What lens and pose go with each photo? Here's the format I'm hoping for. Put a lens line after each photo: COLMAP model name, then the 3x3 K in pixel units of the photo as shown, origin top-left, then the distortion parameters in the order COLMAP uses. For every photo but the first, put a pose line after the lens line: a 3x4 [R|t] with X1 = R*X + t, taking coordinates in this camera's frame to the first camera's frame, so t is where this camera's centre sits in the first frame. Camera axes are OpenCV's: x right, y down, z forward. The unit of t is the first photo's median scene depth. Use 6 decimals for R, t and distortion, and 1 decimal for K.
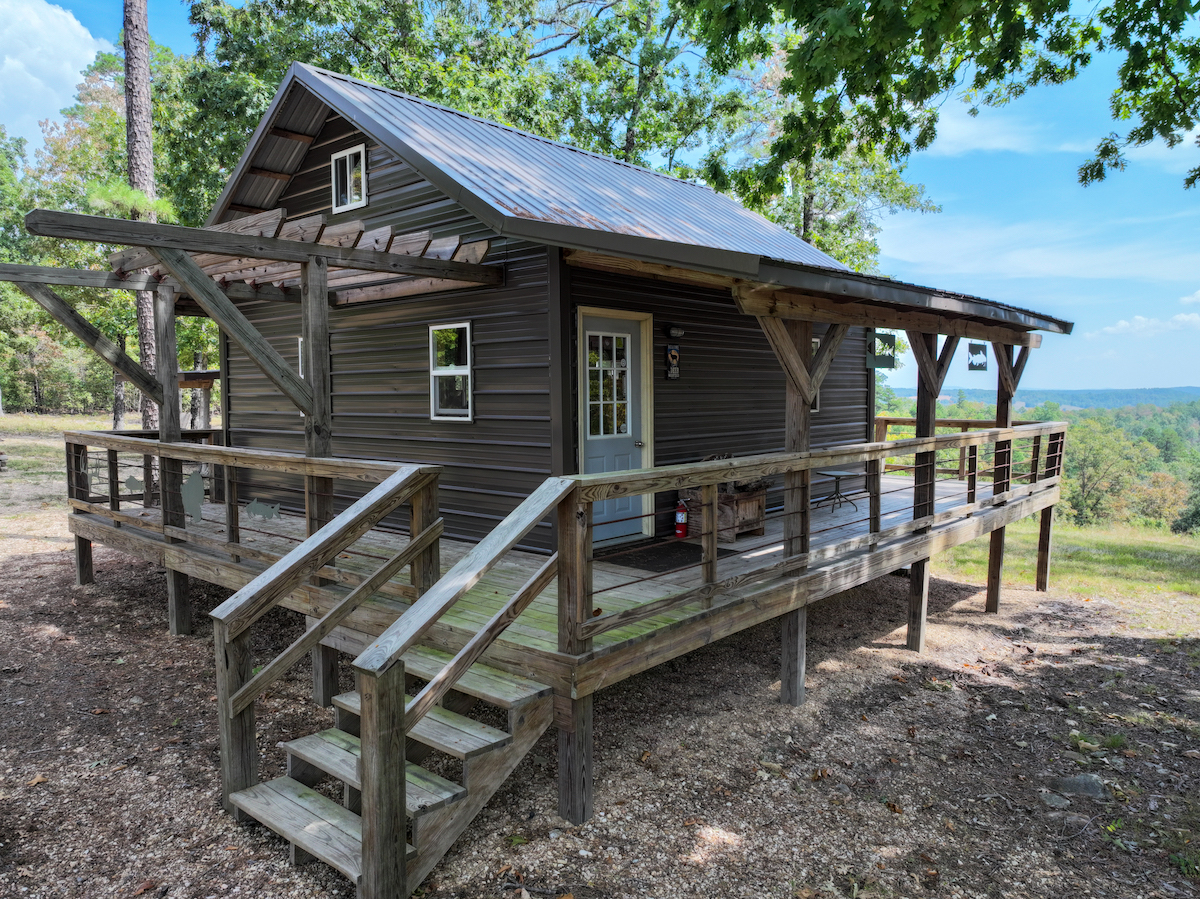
lens RADIAL K [[842.8, 0, 597.1], [0, 842.8, 440.3], [0, 0, 1]] dist [-0.008001, 0.025793]
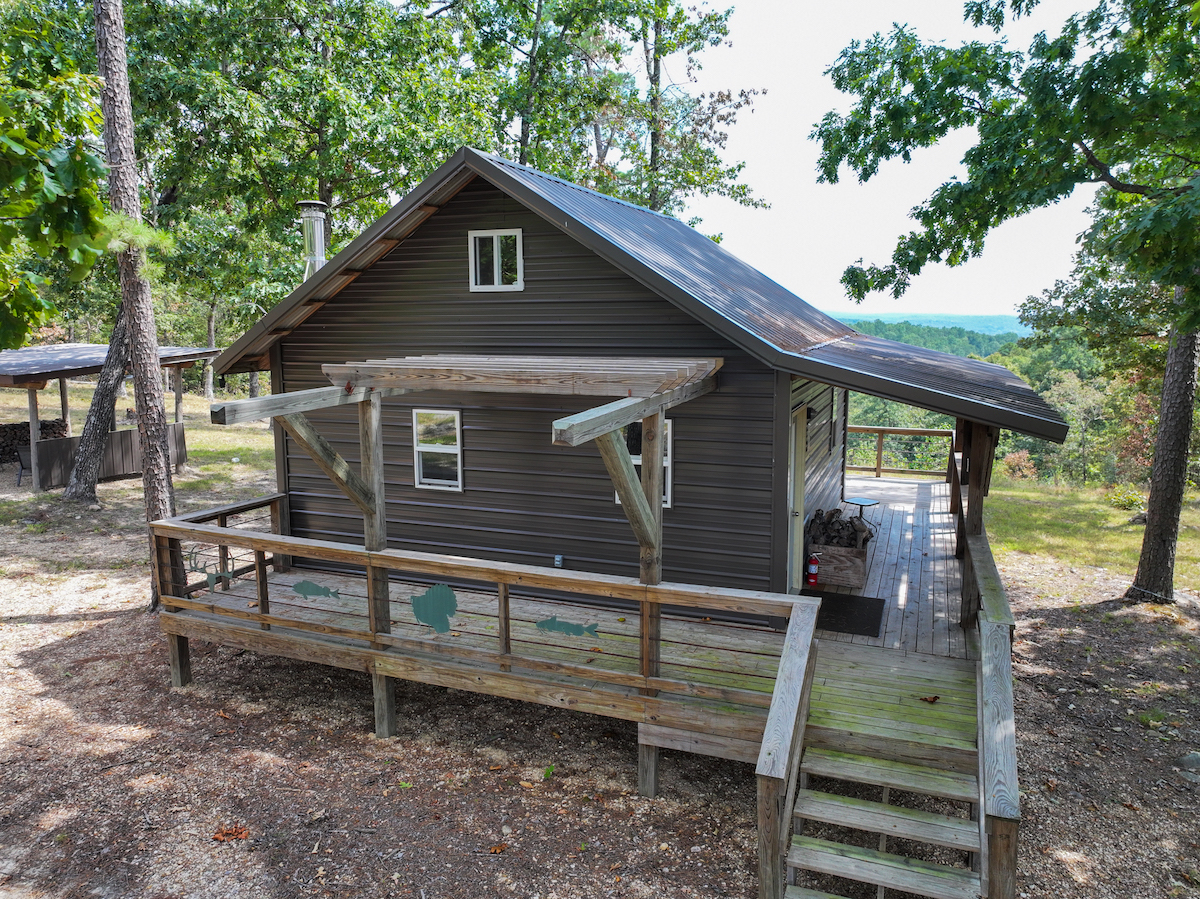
lens RADIAL K [[842.8, 0, 597.3], [0, 842.8, 438.8], [0, 0, 1]] dist [-0.008001, 0.025793]
pose [[0.937523, -0.051360, 0.344111, -0.599458], [0.020000, 0.995364, 0.094073, -0.213285], [-0.347347, -0.081314, 0.934204, 0.010029]]
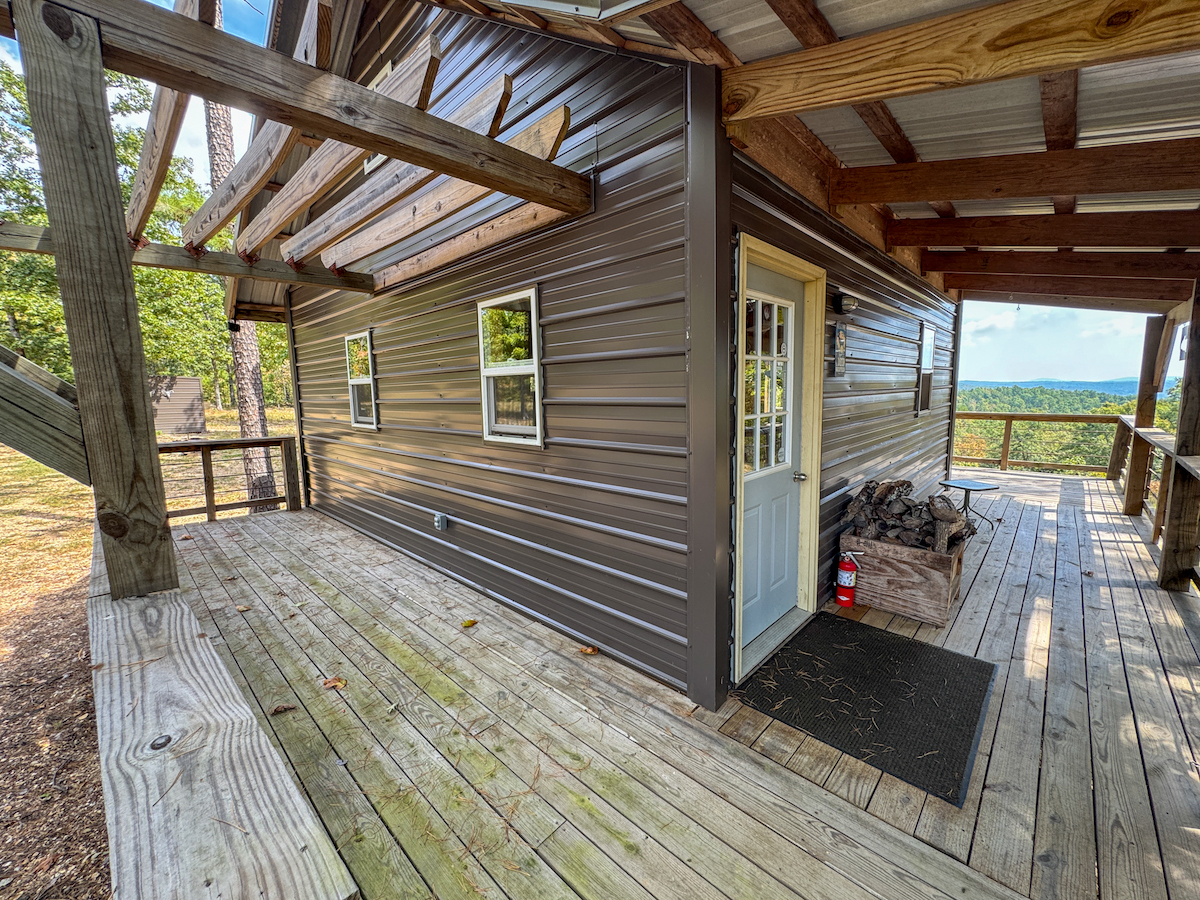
lens RADIAL K [[479.1, 0, 602.4], [0, 479.1, 447.8], [0, 0, 1]] dist [-0.005252, 0.000852]
pose [[0.999298, -0.009878, -0.036137, -0.087290], [0.012168, 0.997894, 0.063716, -0.042742], [0.035432, -0.064111, 0.997314, 0.622429]]
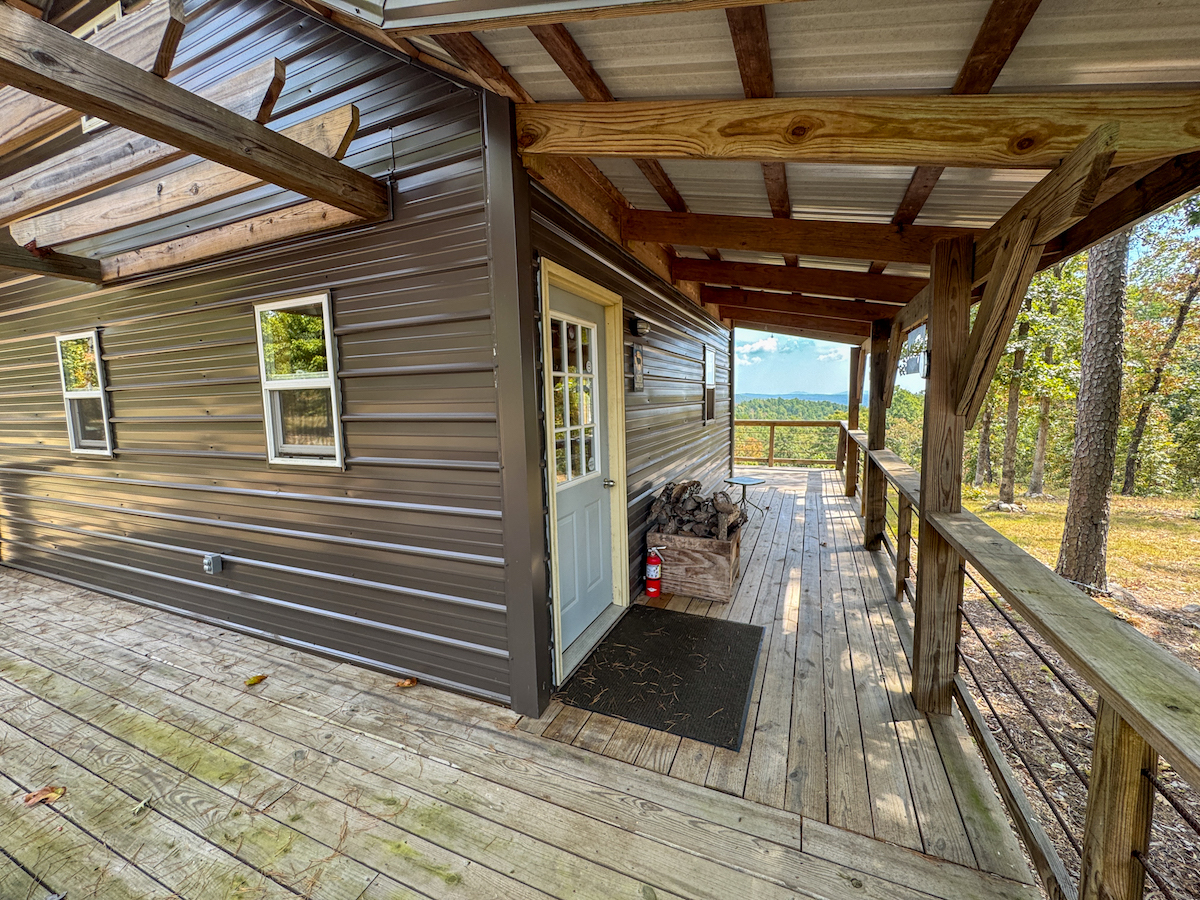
lens RADIAL K [[479.1, 0, 600.7], [0, 479.1, 447.9], [0, 0, 1]] dist [-0.005252, 0.000852]
pose [[0.949641, -0.047683, 0.309691, -0.078757], [0.034713, 0.998279, 0.047260, -0.044037], [-0.311412, -0.034130, 0.949662, 0.615469]]
